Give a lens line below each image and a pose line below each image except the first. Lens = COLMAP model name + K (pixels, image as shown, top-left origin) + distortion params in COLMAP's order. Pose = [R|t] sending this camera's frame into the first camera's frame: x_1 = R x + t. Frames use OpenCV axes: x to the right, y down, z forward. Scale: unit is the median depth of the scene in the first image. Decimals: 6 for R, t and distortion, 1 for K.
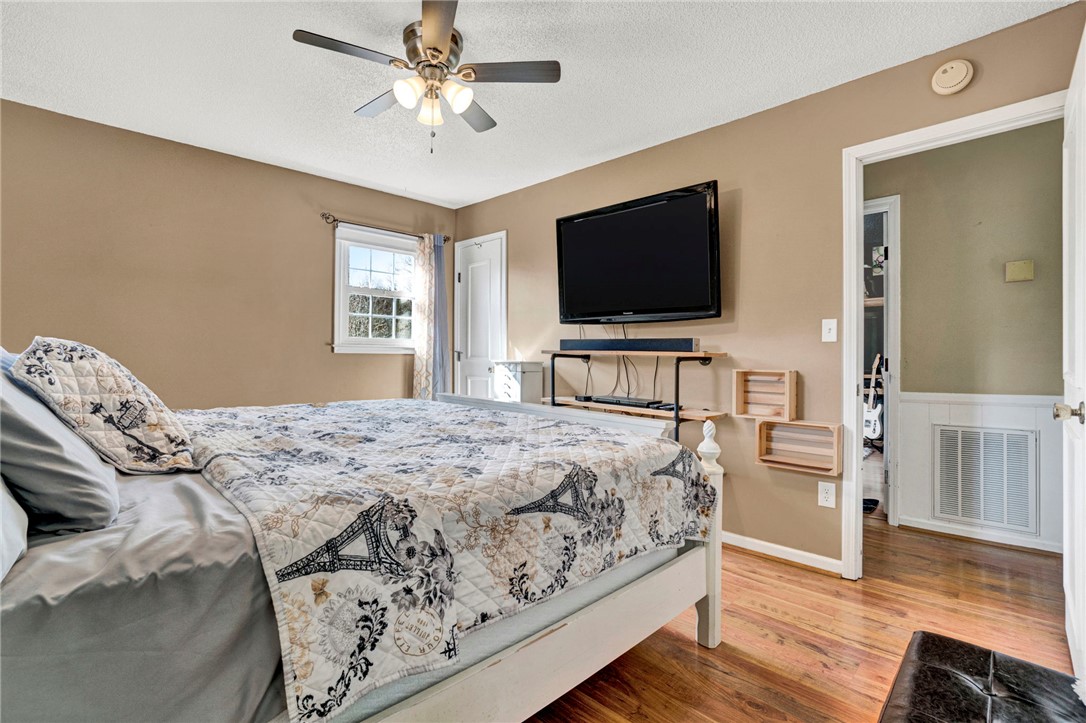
lens RADIAL K [[502.9, 0, 543.1], [0, 502.9, 369.1], [0, 0, 1]] dist [-0.043755, 0.011804]
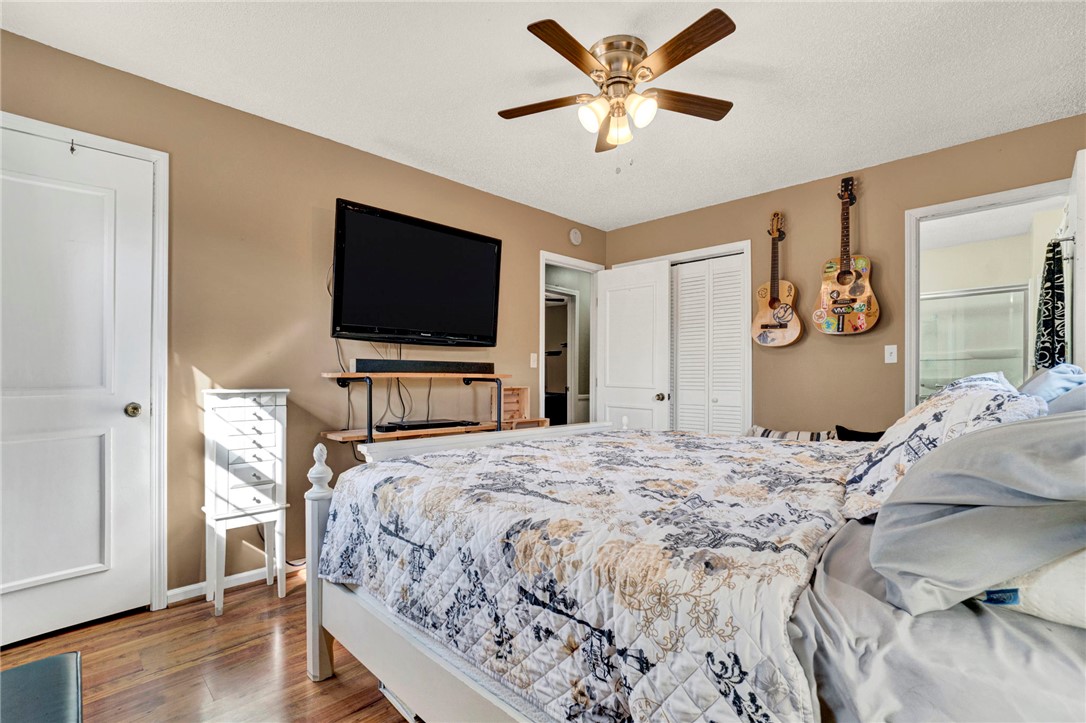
lens RADIAL K [[502.9, 0, 543.1], [0, 502.9, 369.1], [0, 0, 1]] dist [-0.043755, 0.011804]
pose [[-0.016219, -0.005588, 0.999853, -0.758195], [0.020377, 0.999775, 0.005918, -0.042294], [-0.999661, 0.020470, -0.016101, 0.730703]]
